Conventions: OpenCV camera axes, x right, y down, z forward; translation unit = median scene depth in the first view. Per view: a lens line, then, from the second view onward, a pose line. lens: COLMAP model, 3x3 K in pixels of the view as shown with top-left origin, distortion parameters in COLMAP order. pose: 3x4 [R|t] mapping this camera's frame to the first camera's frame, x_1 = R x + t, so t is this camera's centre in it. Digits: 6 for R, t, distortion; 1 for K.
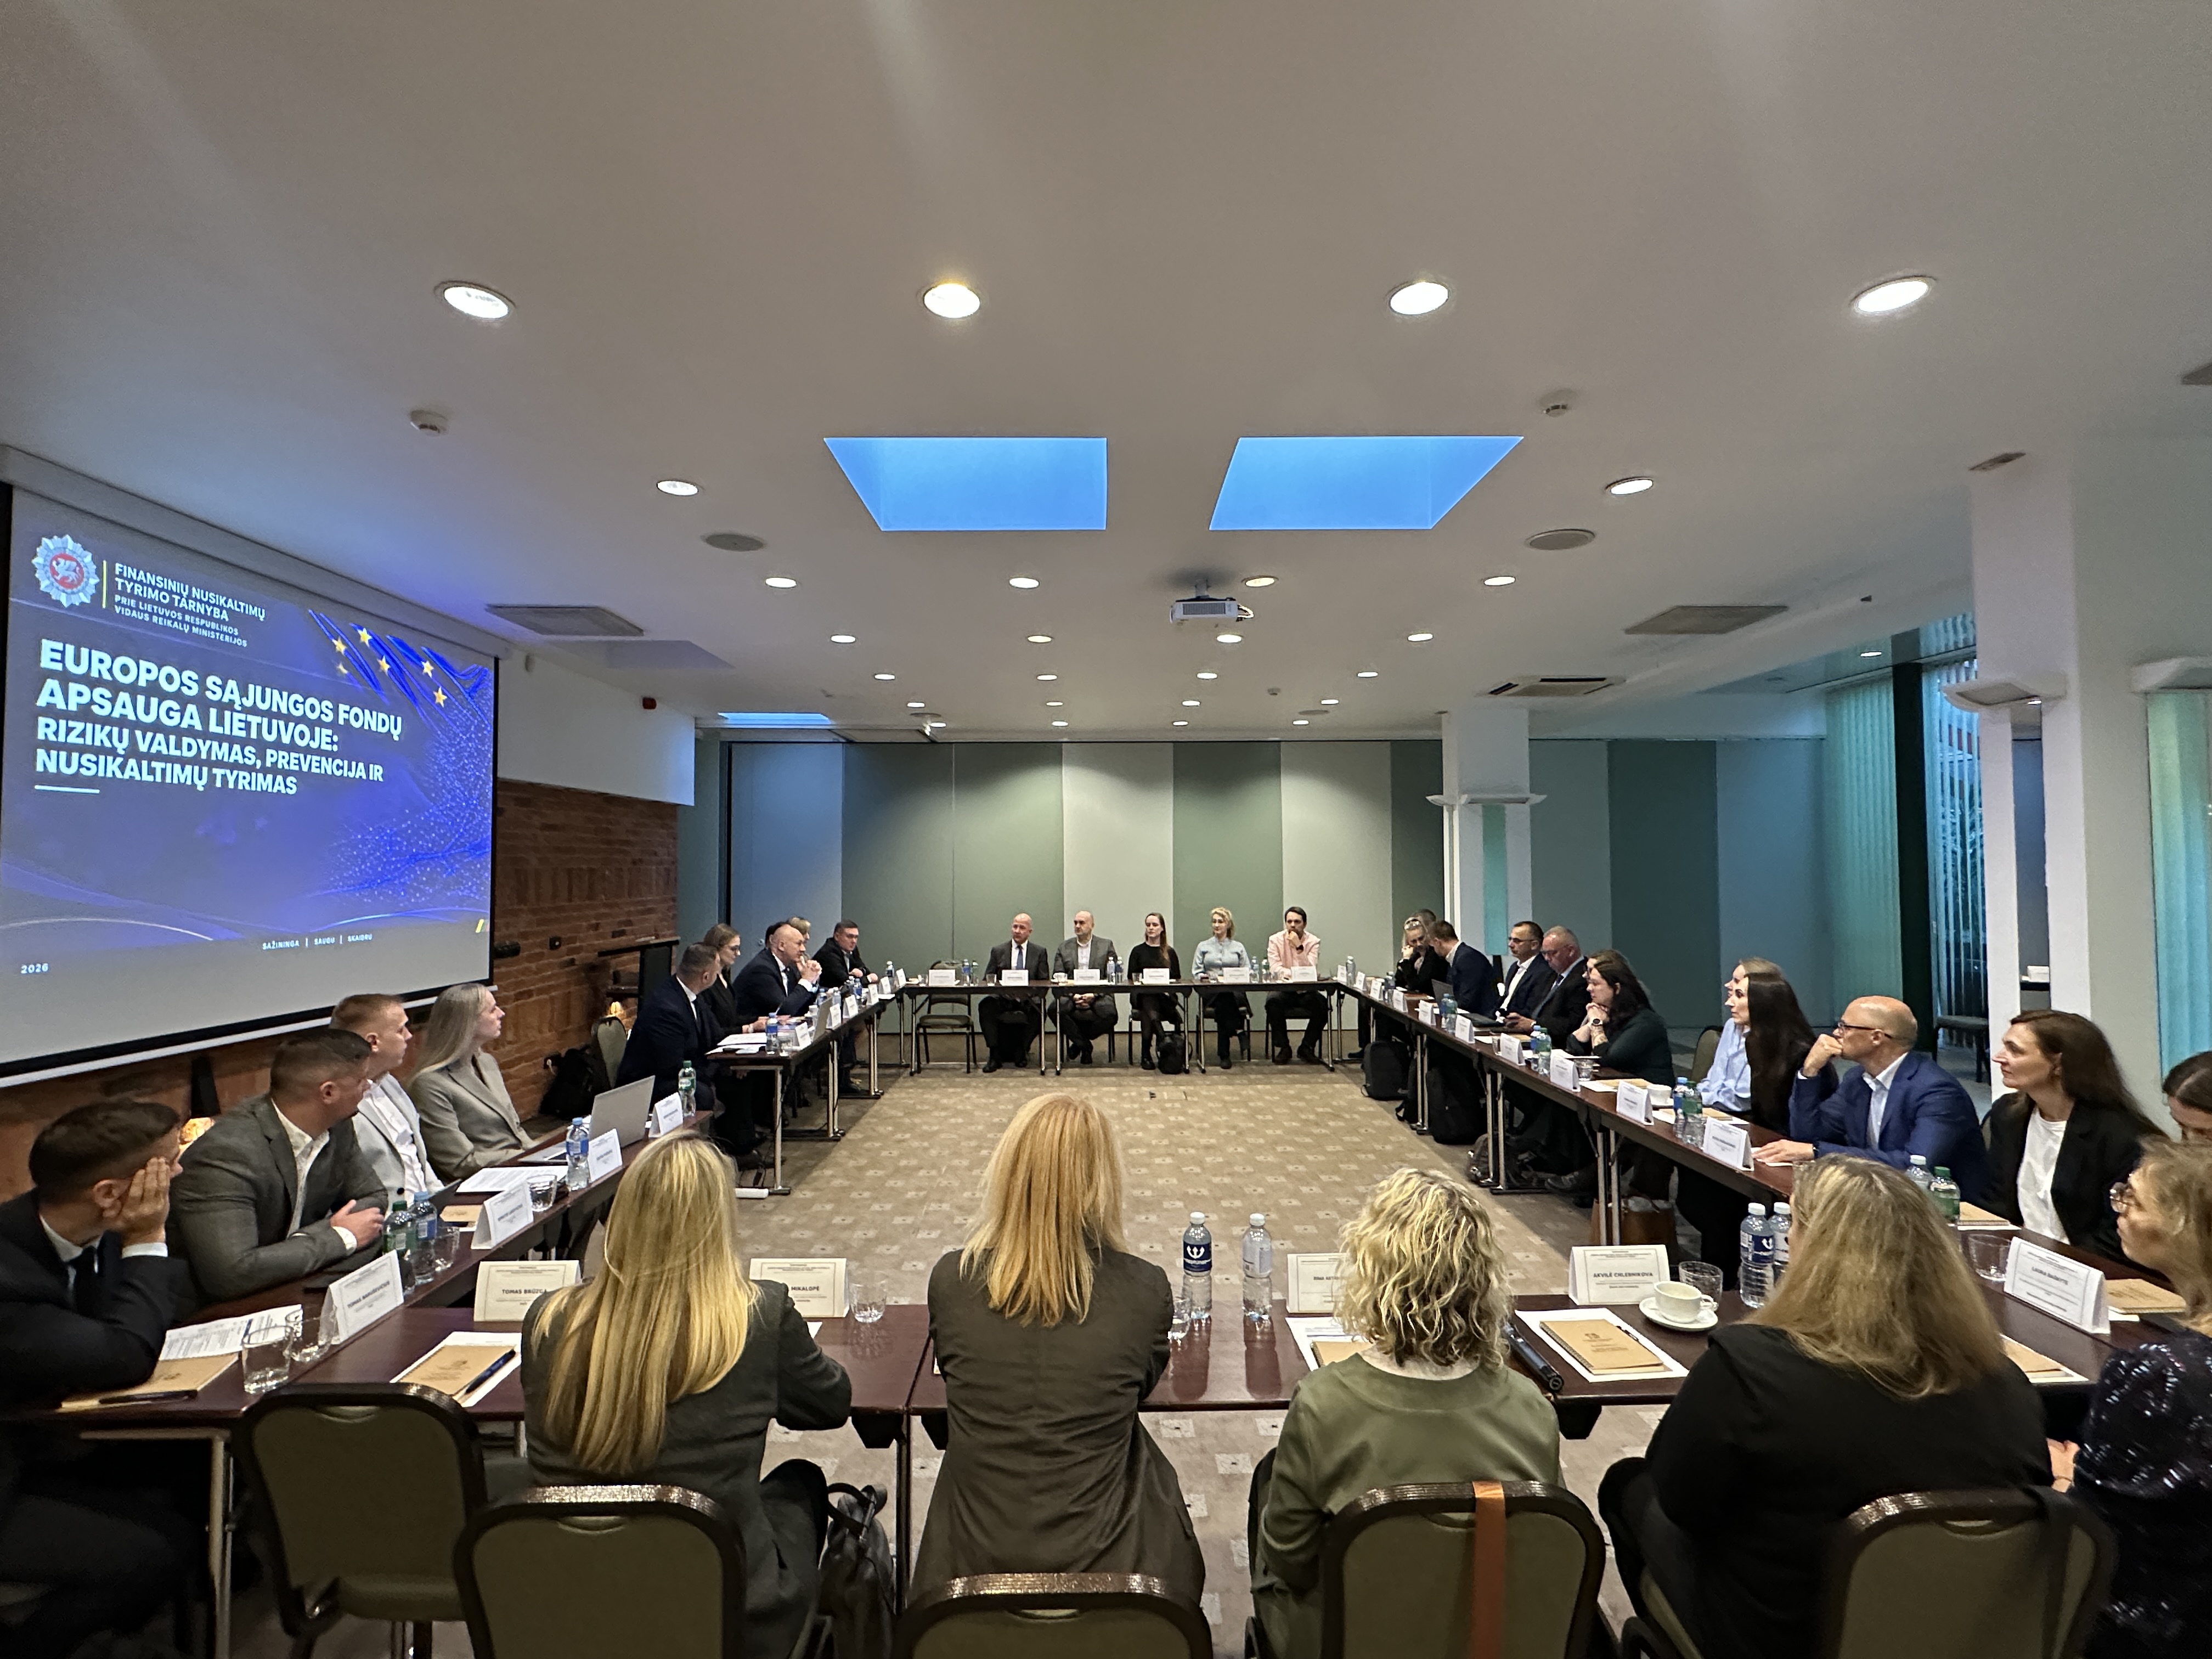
lens RADIAL K [[1078.7, 0, 1106.0], [0, 1078.7, 829.5], [0, 0, 1]] dist [0.000857, 0.000047]
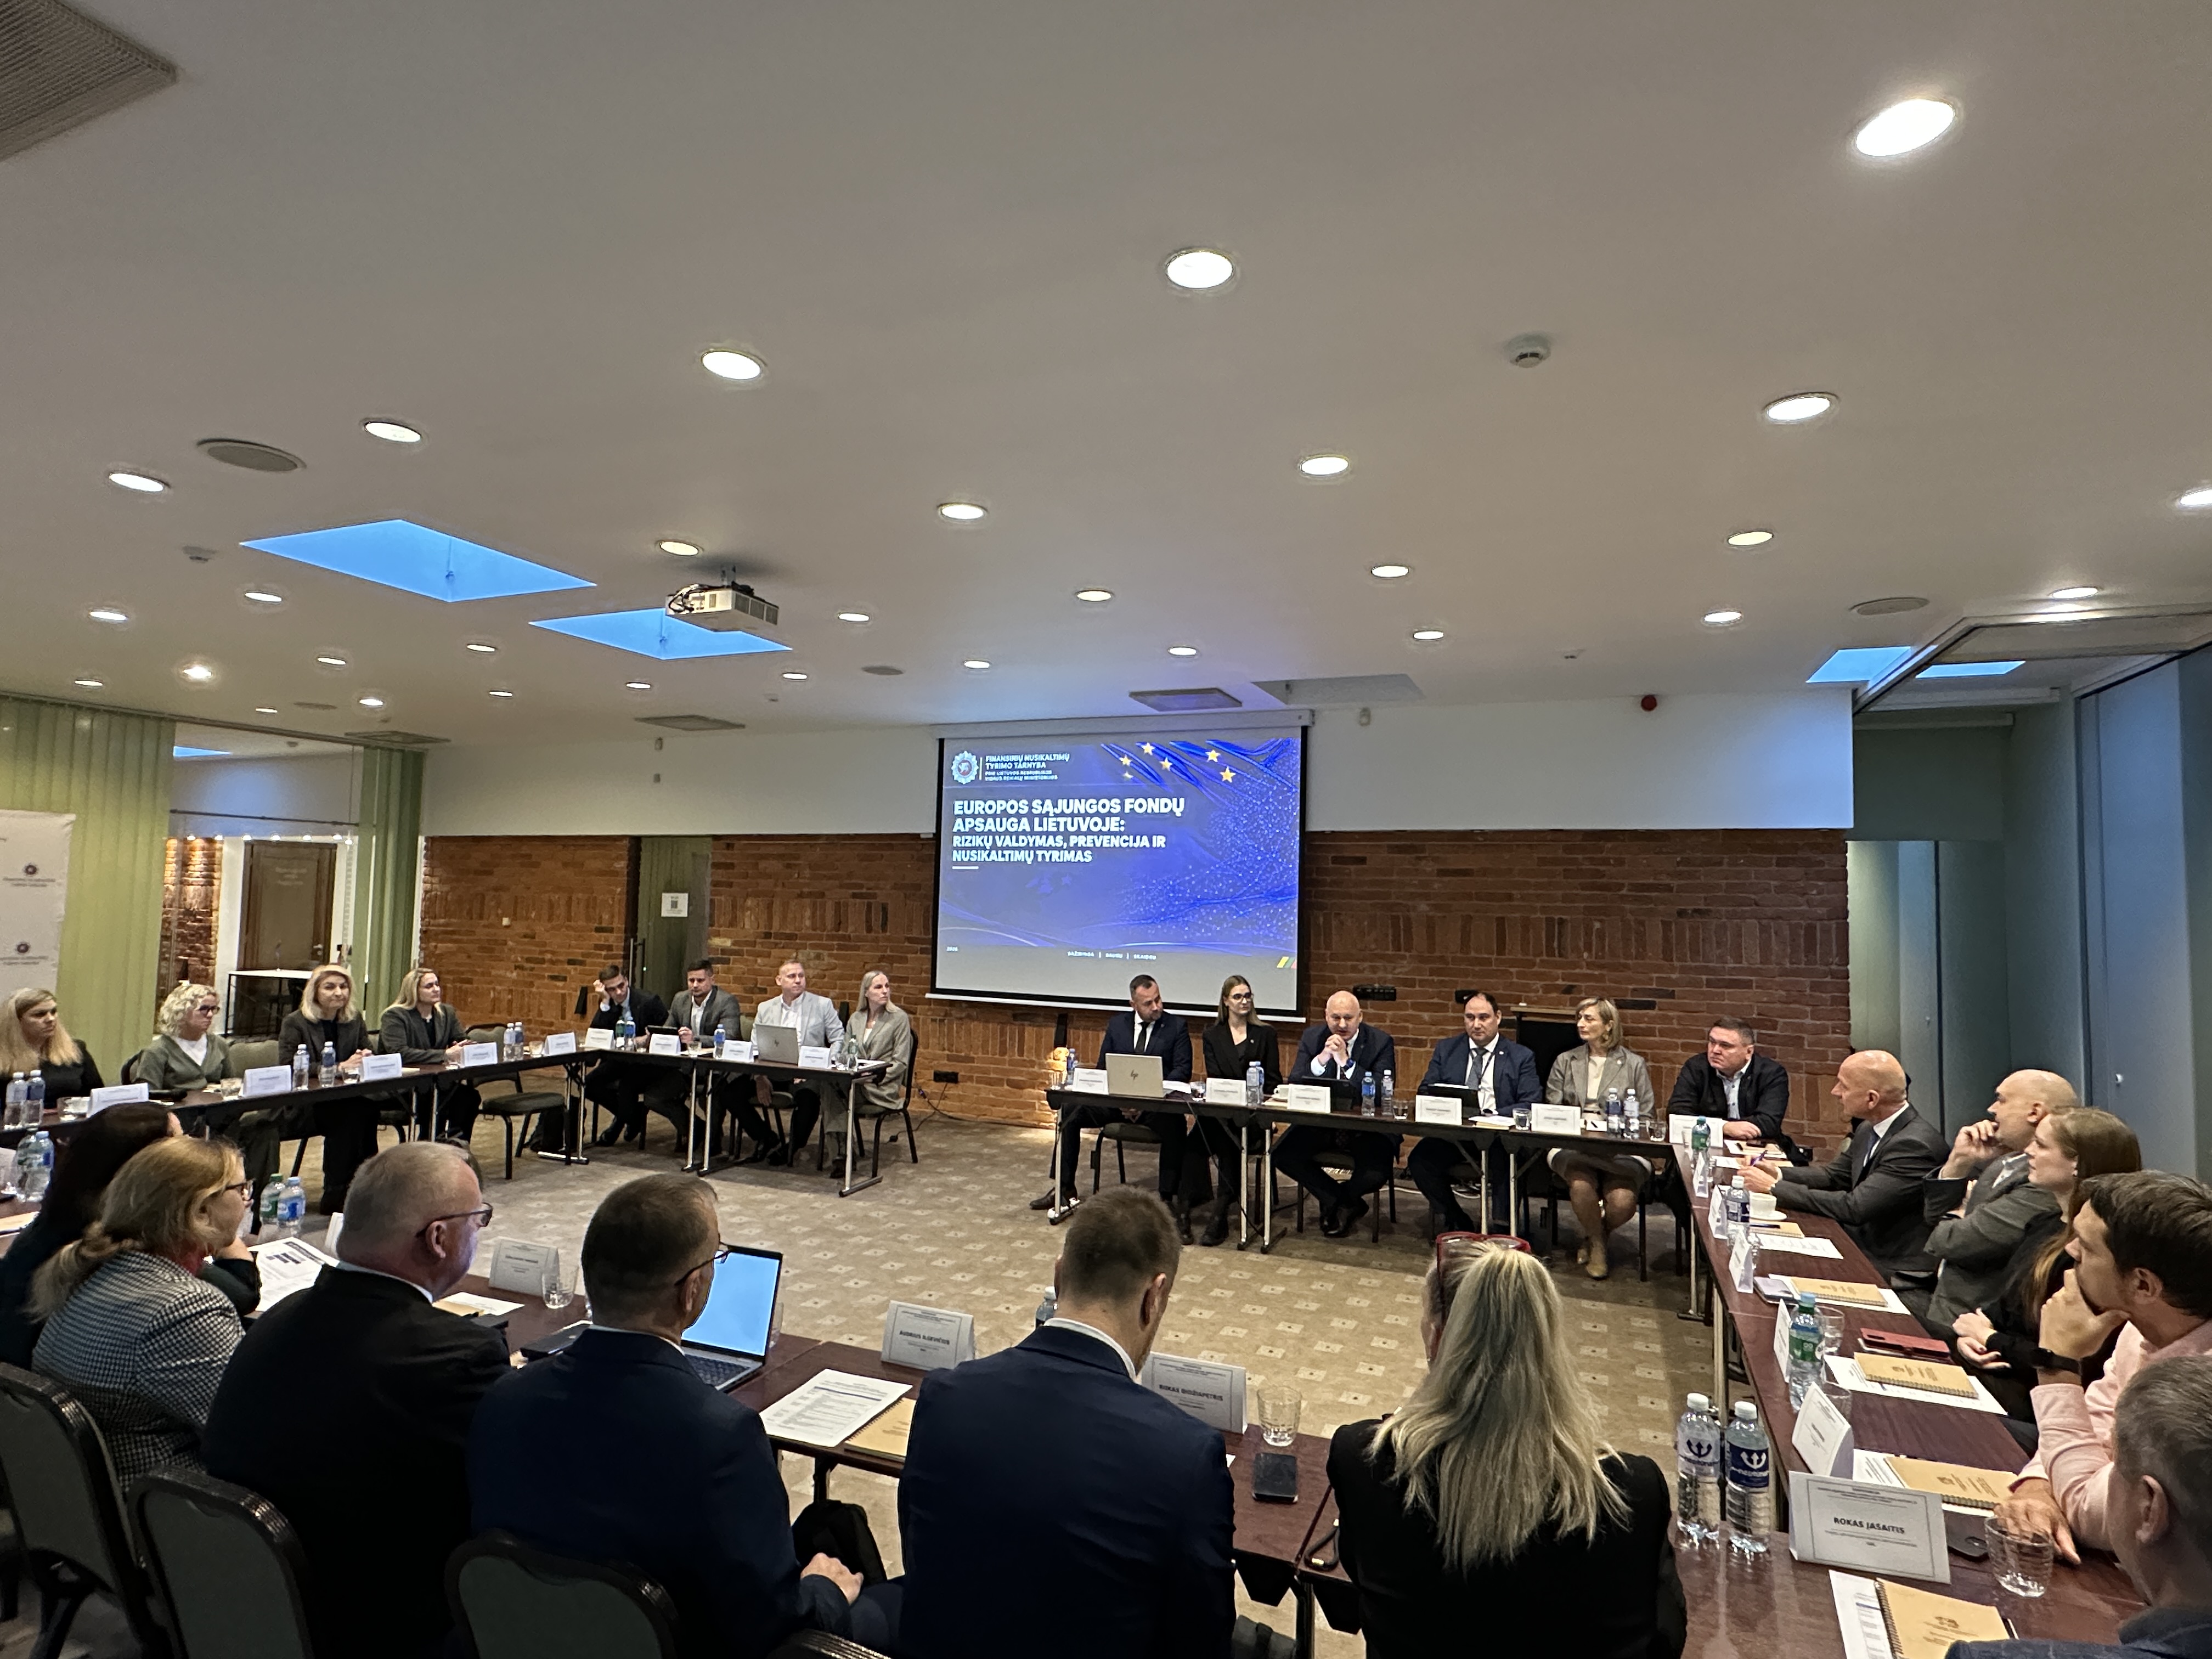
lens RADIAL K [[1157.1, 0, 1106.0], [0, 1157.1, 829.5], [0, 0, 1]] dist [-0.003943, 0.000559]
pose [[-0.402938, -0.061933, -0.913129, 0.851201], [0.011839, 0.997272, -0.072864, 0.047726], [0.915151, -0.040170, -0.401106, 1.779776]]
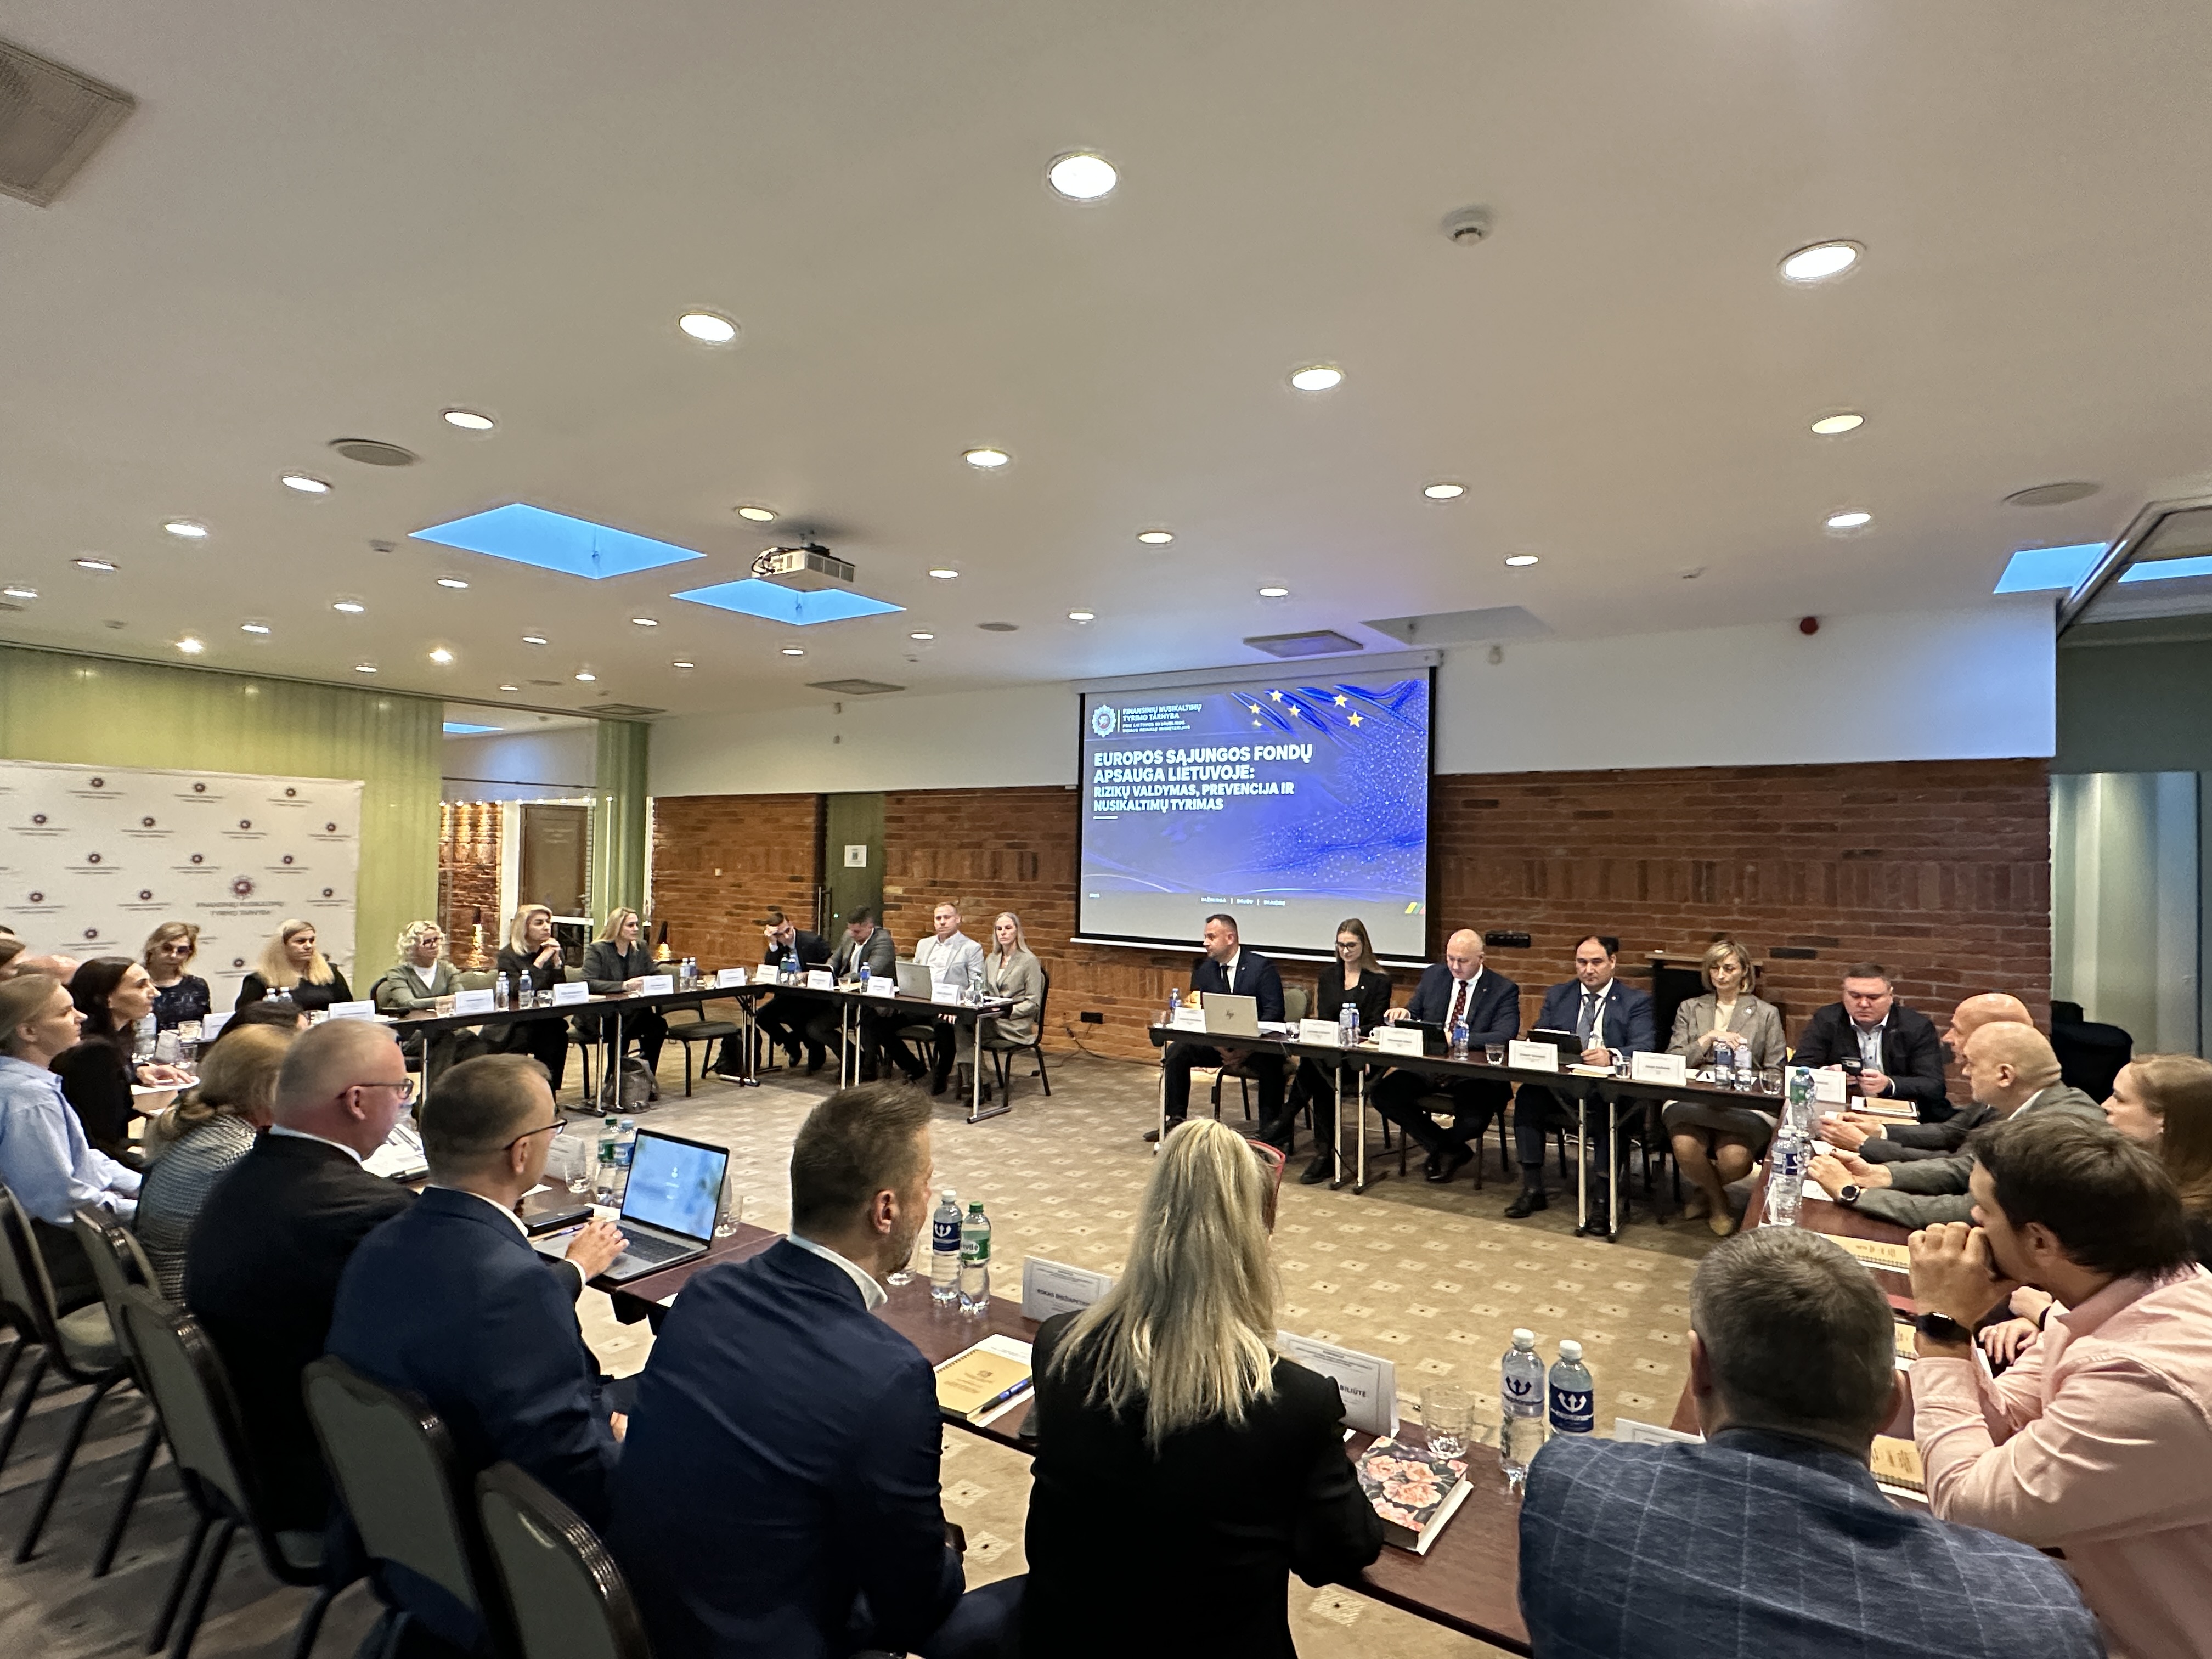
lens RADIAL K [[1122.8, 0, 1106.0], [0, 1122.8, 829.5], [0, 0, 1]] dist [-0.002467, 0.000258]
pose [[-0.571642, -0.024859, -0.820126, 0.773319], [0.014179, 0.999092, -0.040167, 0.066503], [0.820380, -0.034590, -0.570771, 1.894474]]
